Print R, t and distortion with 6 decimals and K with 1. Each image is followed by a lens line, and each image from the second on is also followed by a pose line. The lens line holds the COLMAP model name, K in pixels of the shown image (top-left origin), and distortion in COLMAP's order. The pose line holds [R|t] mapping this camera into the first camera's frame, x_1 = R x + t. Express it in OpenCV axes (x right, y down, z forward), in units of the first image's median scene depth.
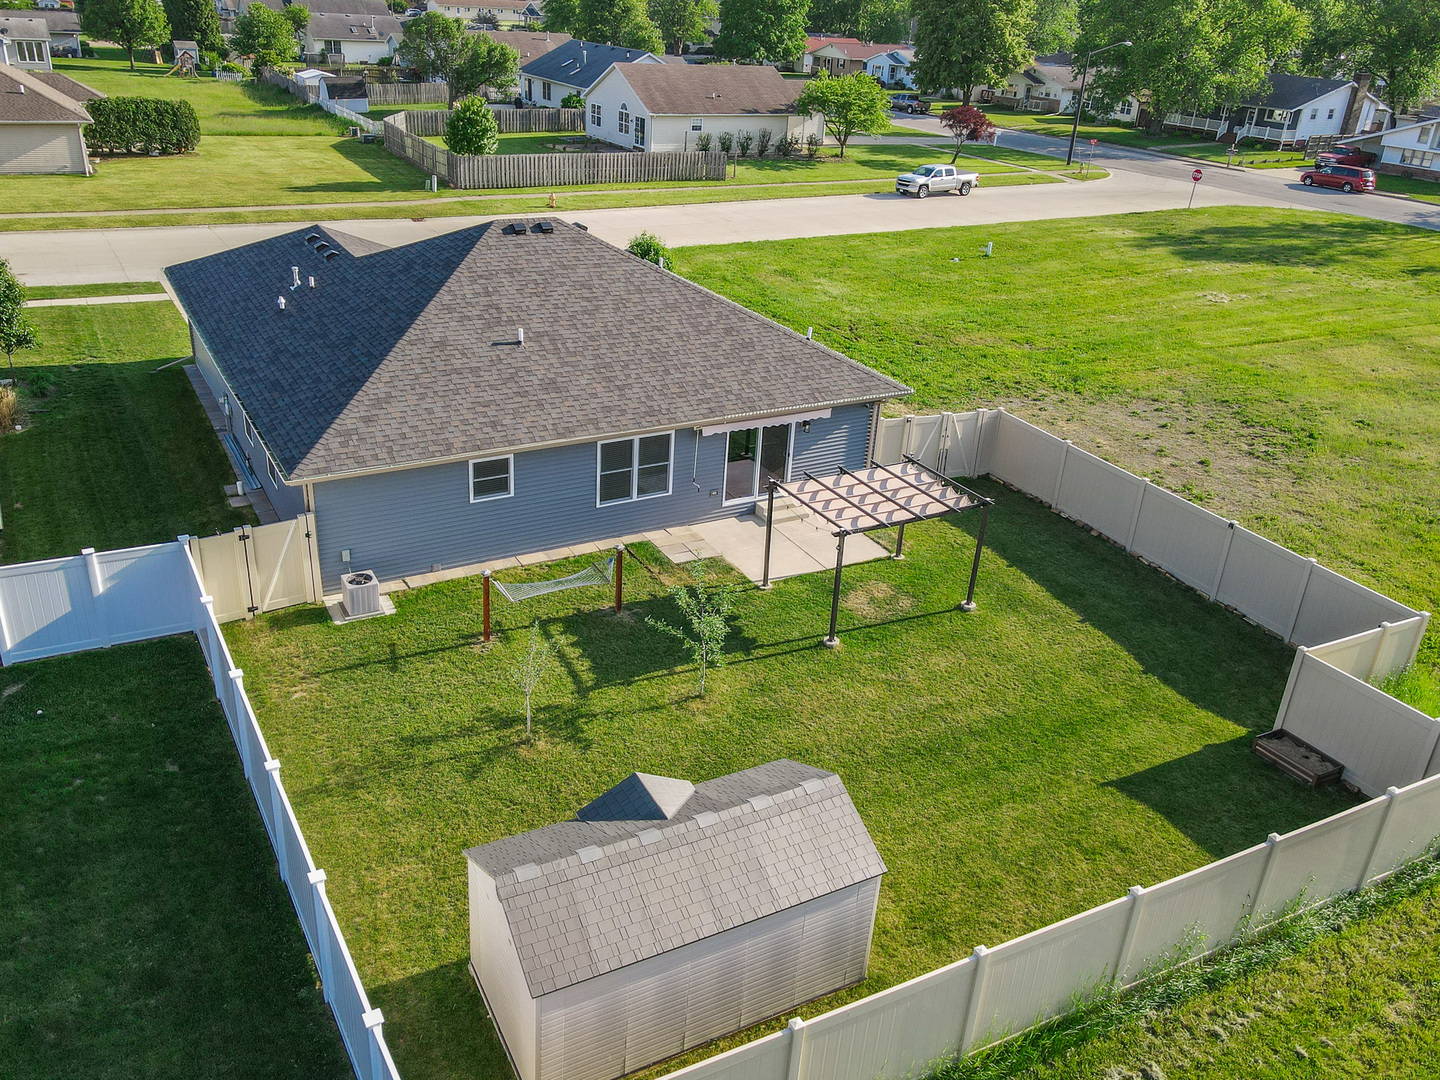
lens RADIAL K [[1153.8, 0, 720.0], [0, 1153.8, 540.0], [0, 0, 1]] dist [0.021575, 0.009658]
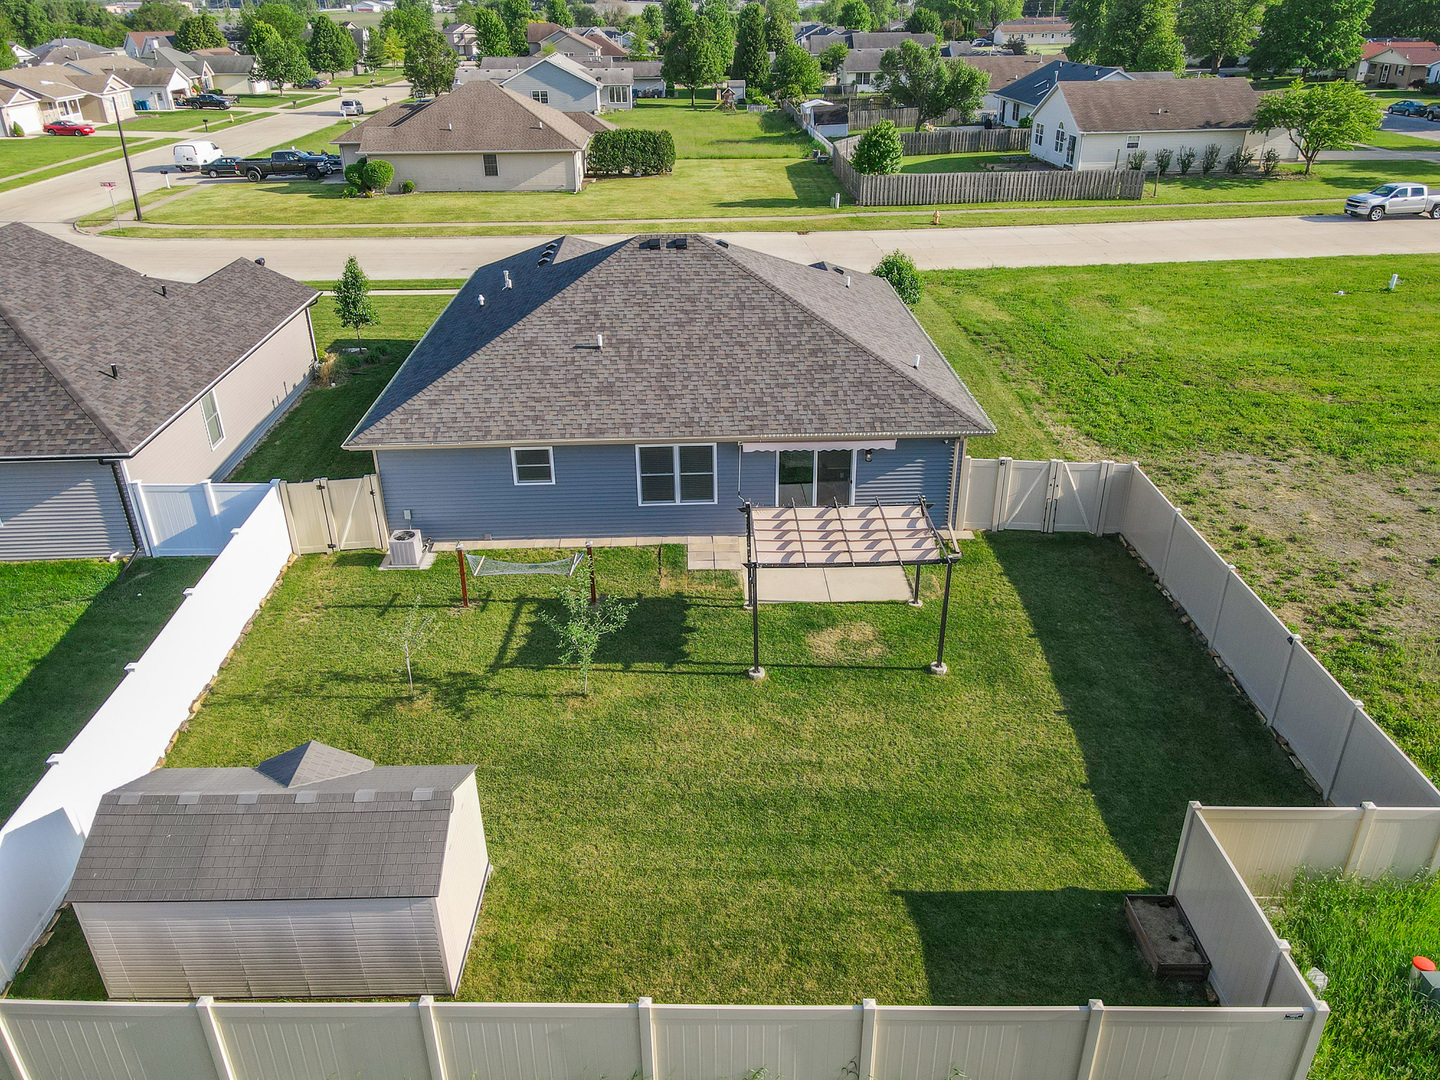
lens RADIAL K [[1055.2, 0, 720.0], [0, 1055.2, 540.0], [0, 0, 1]] dist [0.019148, 0.002464]
pose [[0.878395, 0.156977, -0.451421, 0.396580], [-0.151296, 0.987277, 0.048919, -0.054681], [0.453357, 0.025328, 0.890969, 0.155916]]
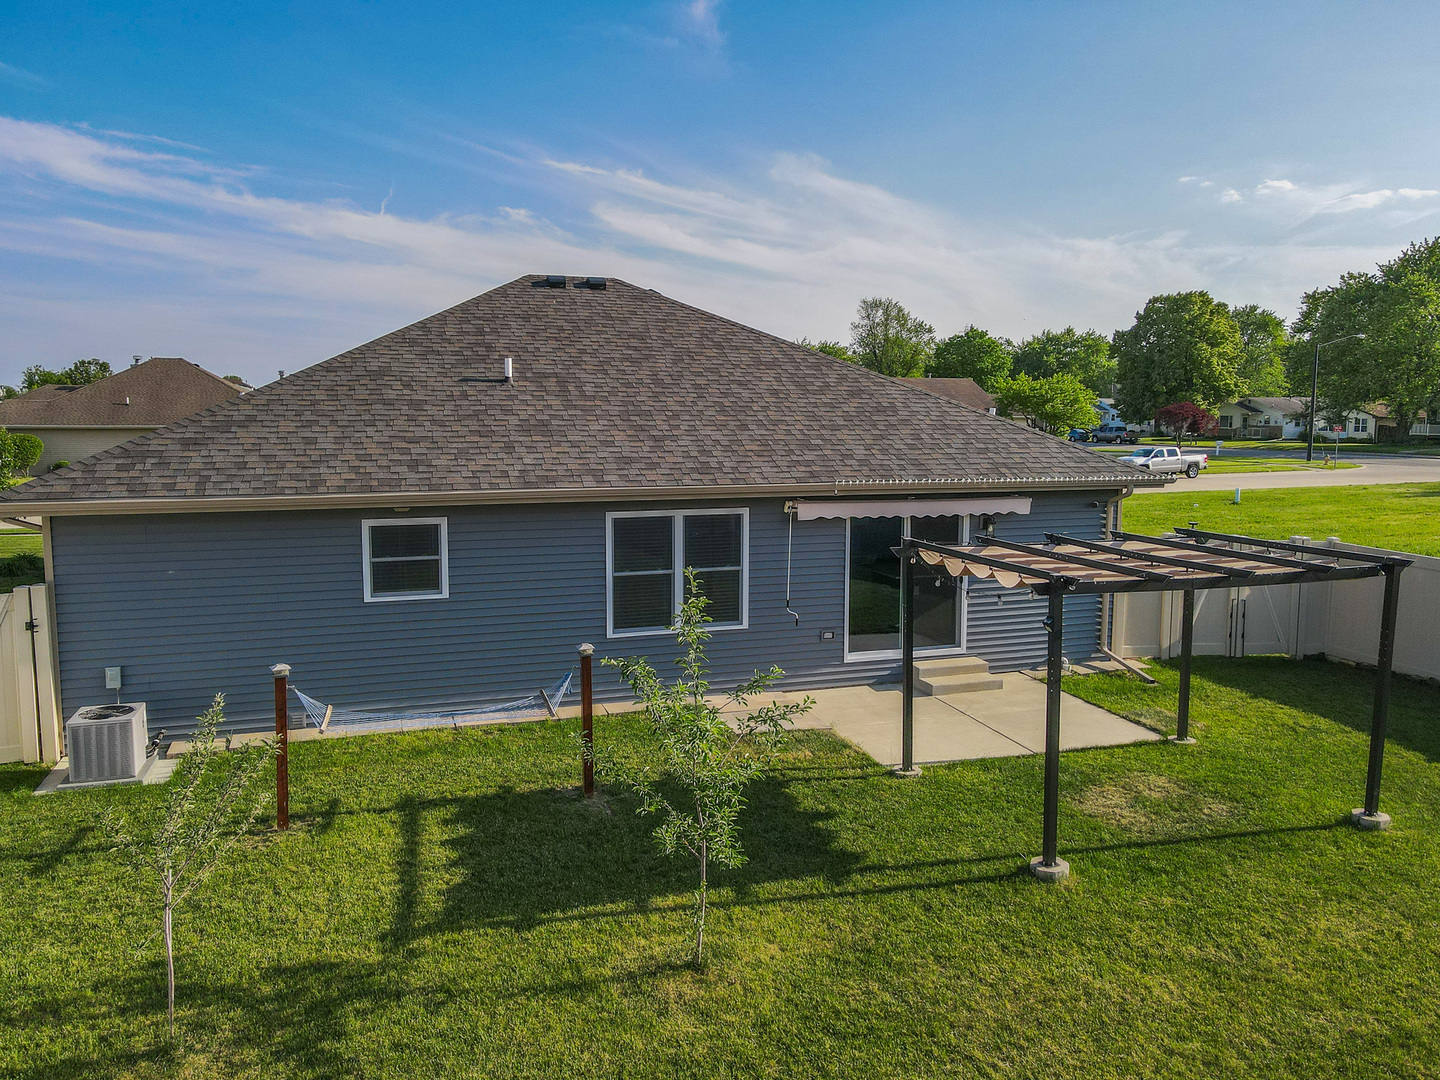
lens RADIAL K [[1072.7, 0, 720.0], [0, 1072.7, 540.0], [0, 0, 1]] dist [0.015025, 0.004588]
pose [[0.979321, -0.029679, -0.200125, 0.052593], [-0.037824, 0.944881, -0.325221, 0.093206], [0.198746, 0.326065, 0.924219, 0.495104]]
